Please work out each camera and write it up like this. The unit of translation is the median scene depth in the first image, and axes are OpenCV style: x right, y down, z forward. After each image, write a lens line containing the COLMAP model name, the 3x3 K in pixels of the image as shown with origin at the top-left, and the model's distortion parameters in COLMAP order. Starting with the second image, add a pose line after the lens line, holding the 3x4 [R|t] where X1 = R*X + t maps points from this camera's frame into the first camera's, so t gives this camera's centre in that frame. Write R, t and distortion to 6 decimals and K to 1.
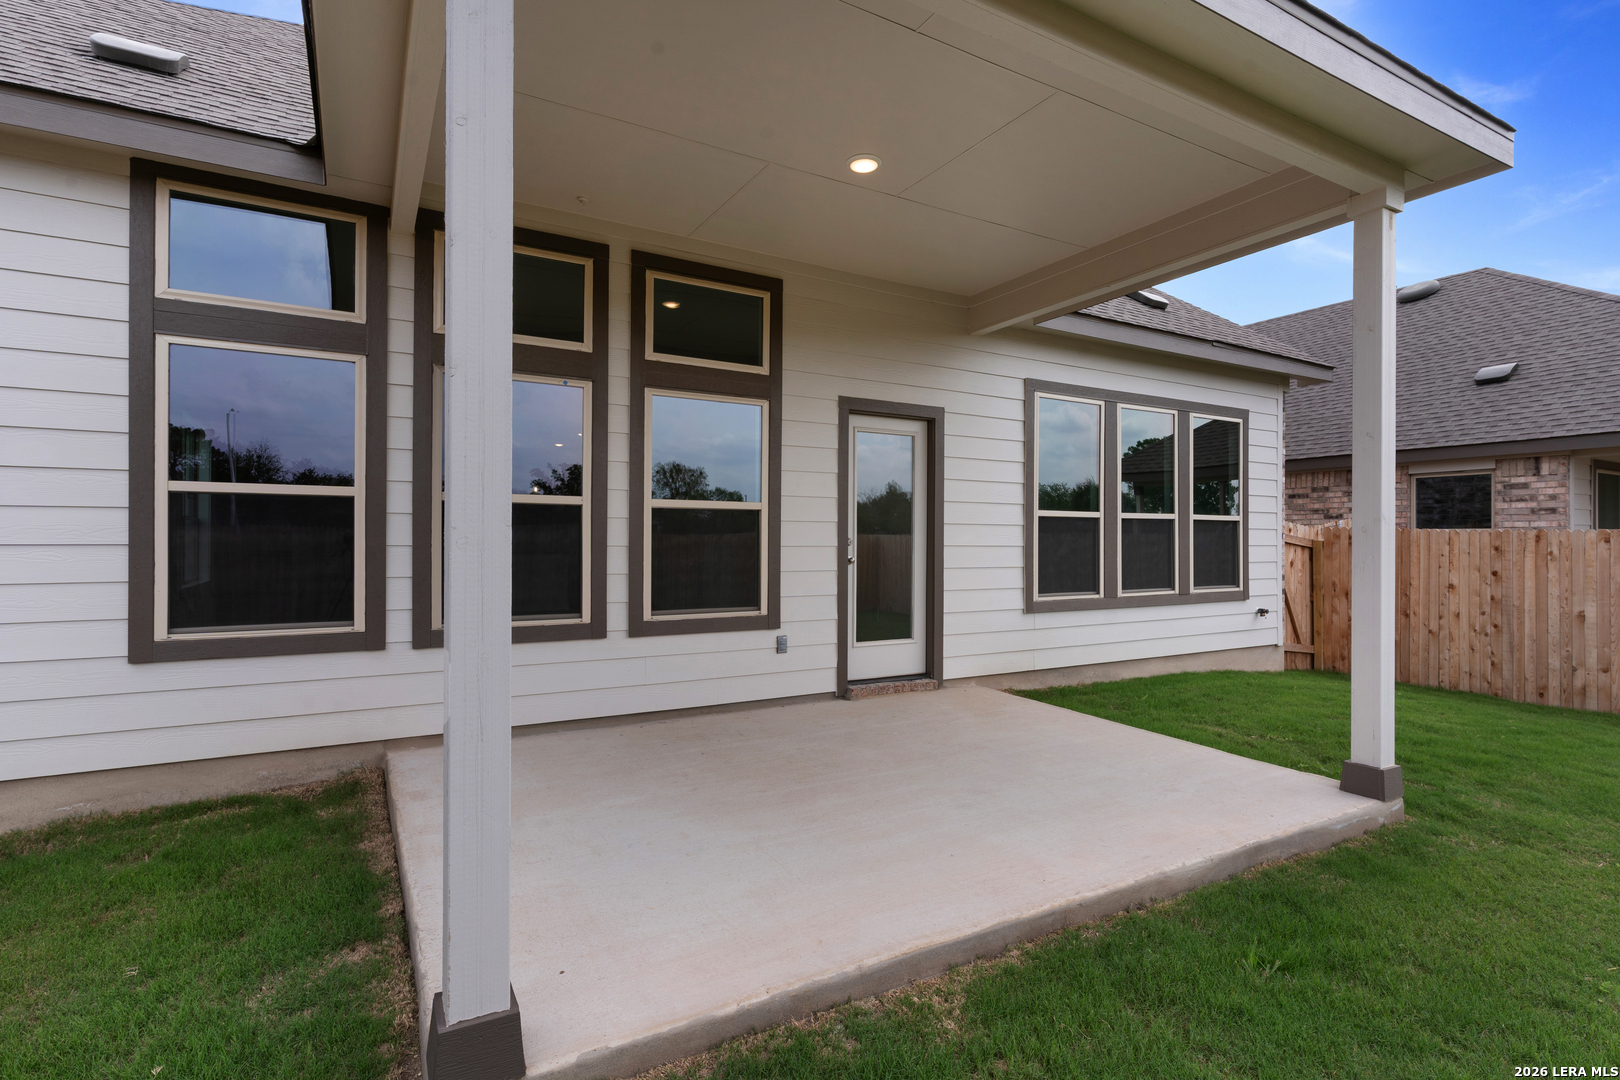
lens RADIAL K [[789.4, 0, 808.5], [0, 789.4, 541.4], [0, 0, 1]] dist [-0.004598, 0.000617]
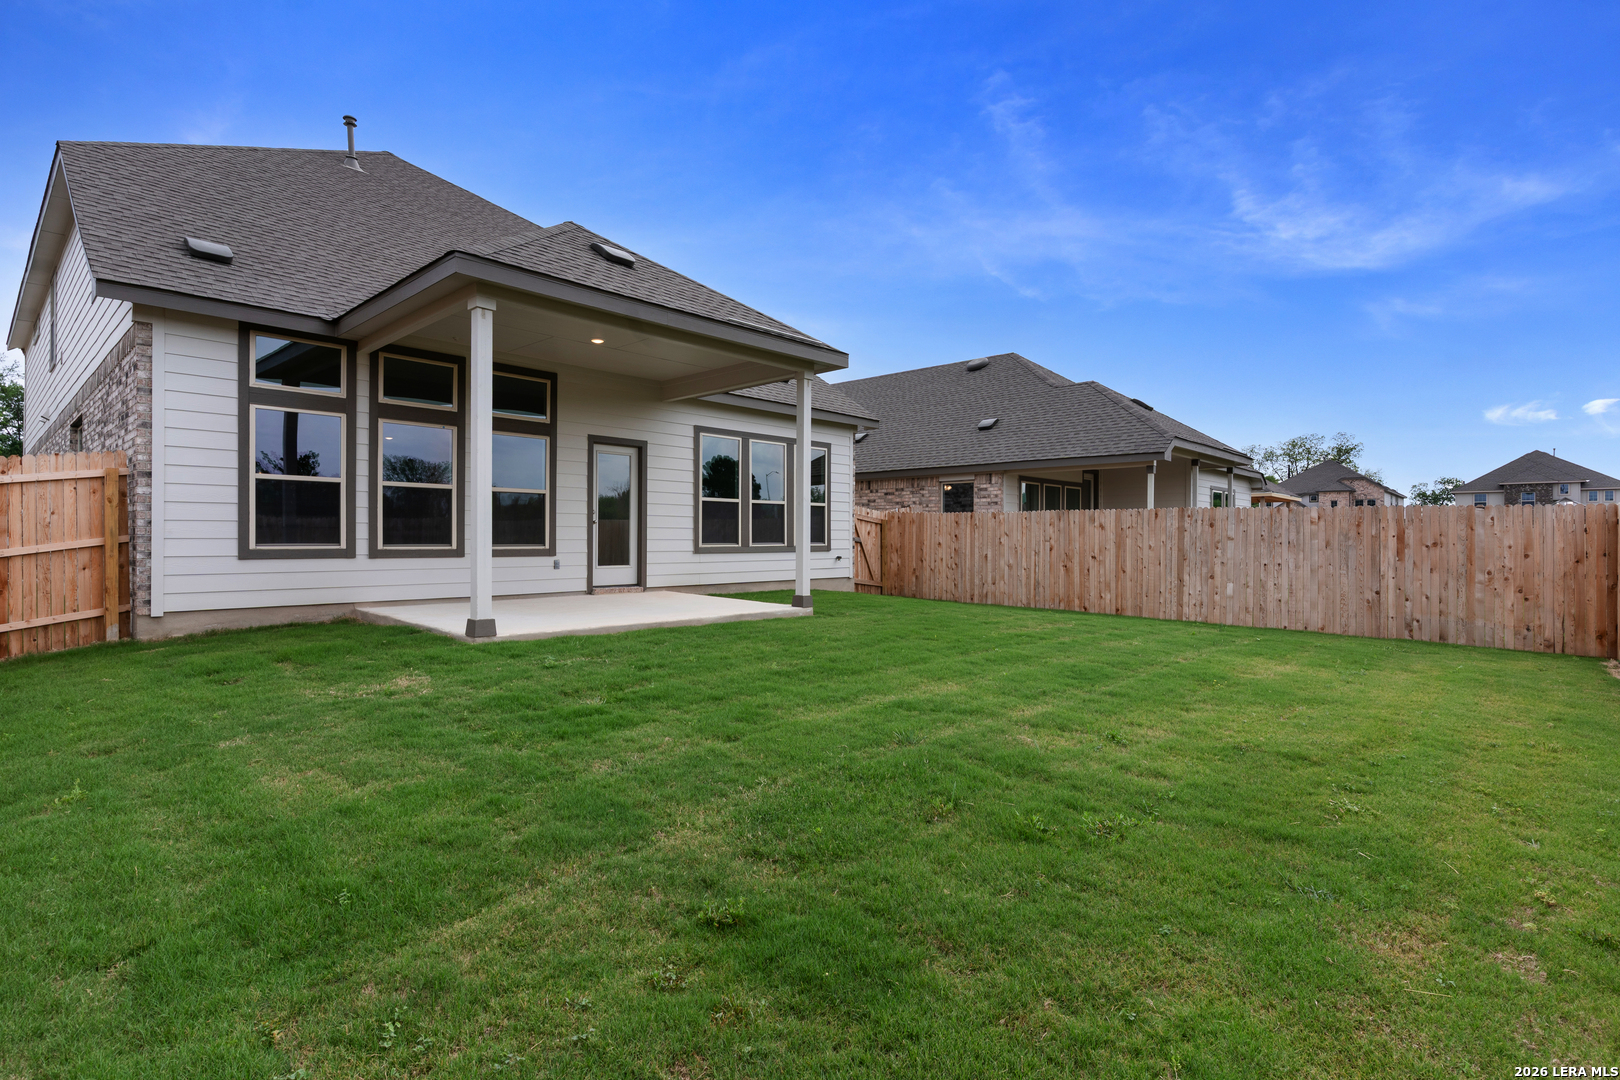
lens RADIAL K [[789.4, 0, 809.4], [0, 789.4, 536.5], [0, 0, 1]] dist [-0.004598, 0.000617]
pose [[0.955695, 0.000377, 0.294360, -0.010289], [-0.000064, 0.999999, -0.001073, 0.057266], [-0.294360, 0.001006, 0.955694, -0.888392]]
